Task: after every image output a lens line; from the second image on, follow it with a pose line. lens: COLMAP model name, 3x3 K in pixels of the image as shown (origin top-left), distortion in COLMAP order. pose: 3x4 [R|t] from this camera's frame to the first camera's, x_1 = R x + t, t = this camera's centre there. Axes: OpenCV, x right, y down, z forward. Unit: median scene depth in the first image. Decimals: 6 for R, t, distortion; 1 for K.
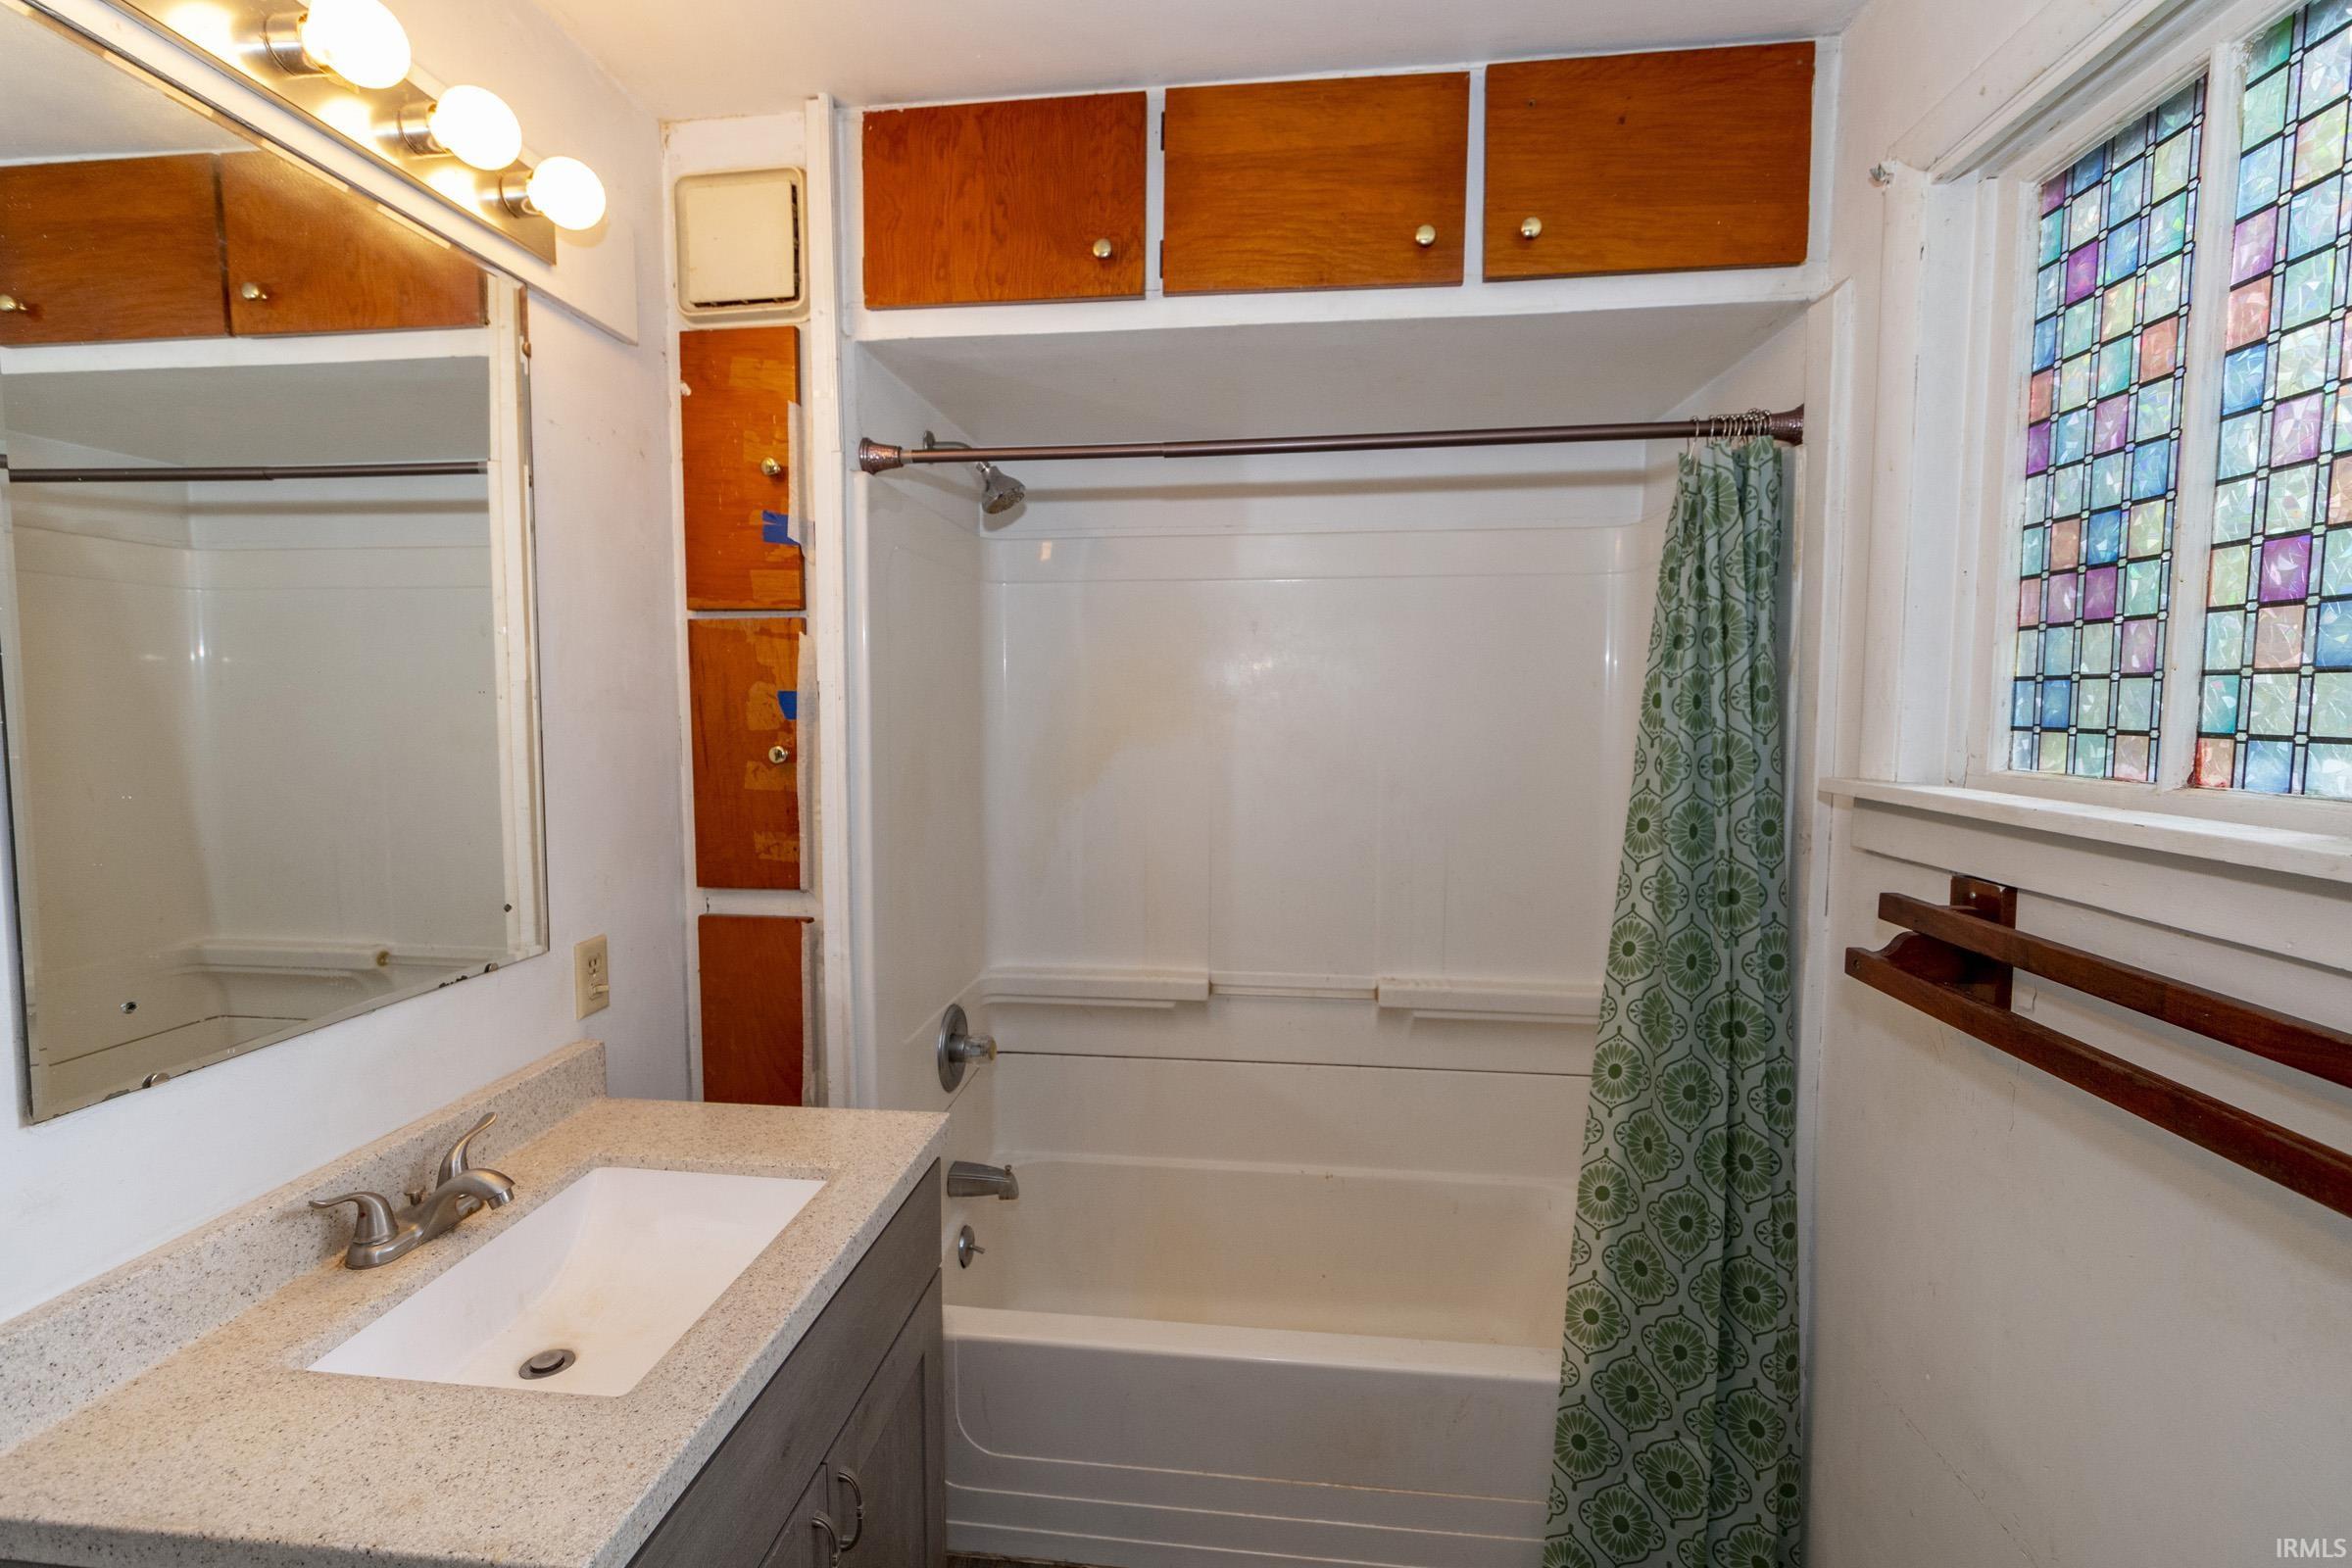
lens RADIAL K [[1046.9, 0, 1172.6], [0, 1046.9, 781.2], [0, 0, 1]] dist [-0.003539, -0.000799]
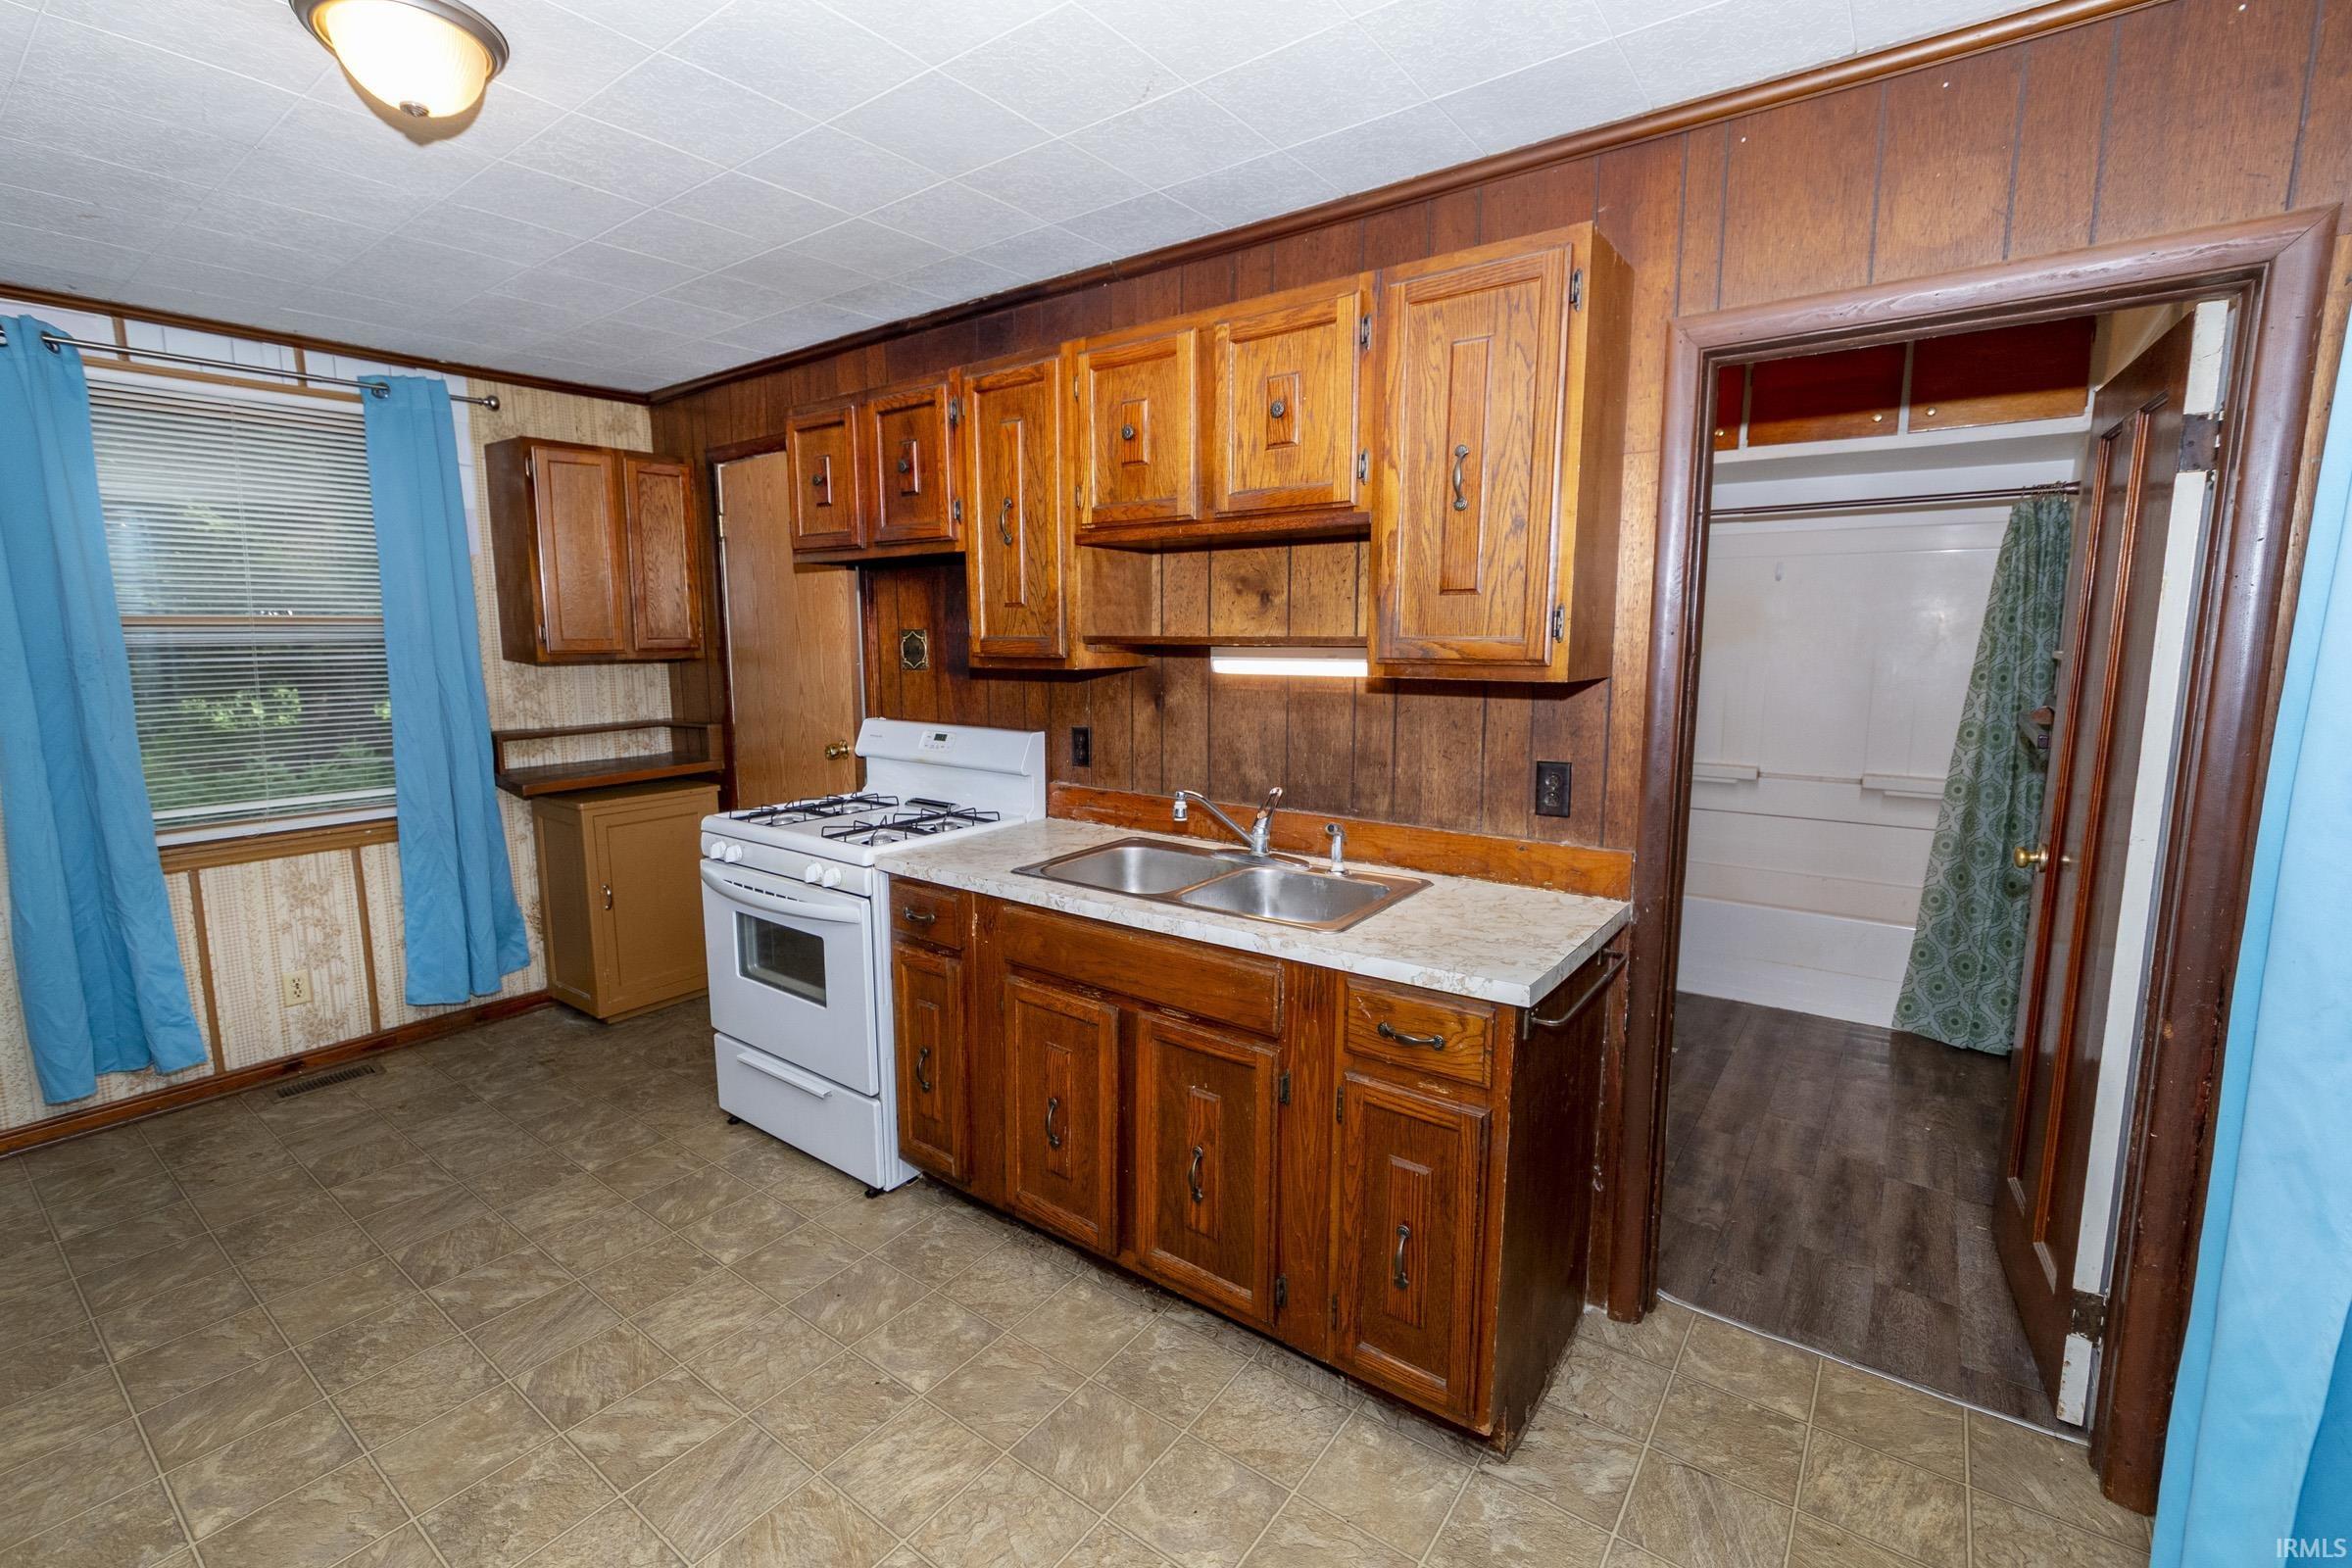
lens RADIAL K [[1046.9, 0, 1167.9], [0, 1046.9, 773.1], [0, 0, 1]] dist [-0.003539, -0.000799]
pose [[0.860972, 0.065864, -0.504370, 0.103171], [-0.031901, 0.996621, 0.075690, 0.132025], [0.507651, -0.049077, 0.860164, -1.732169]]
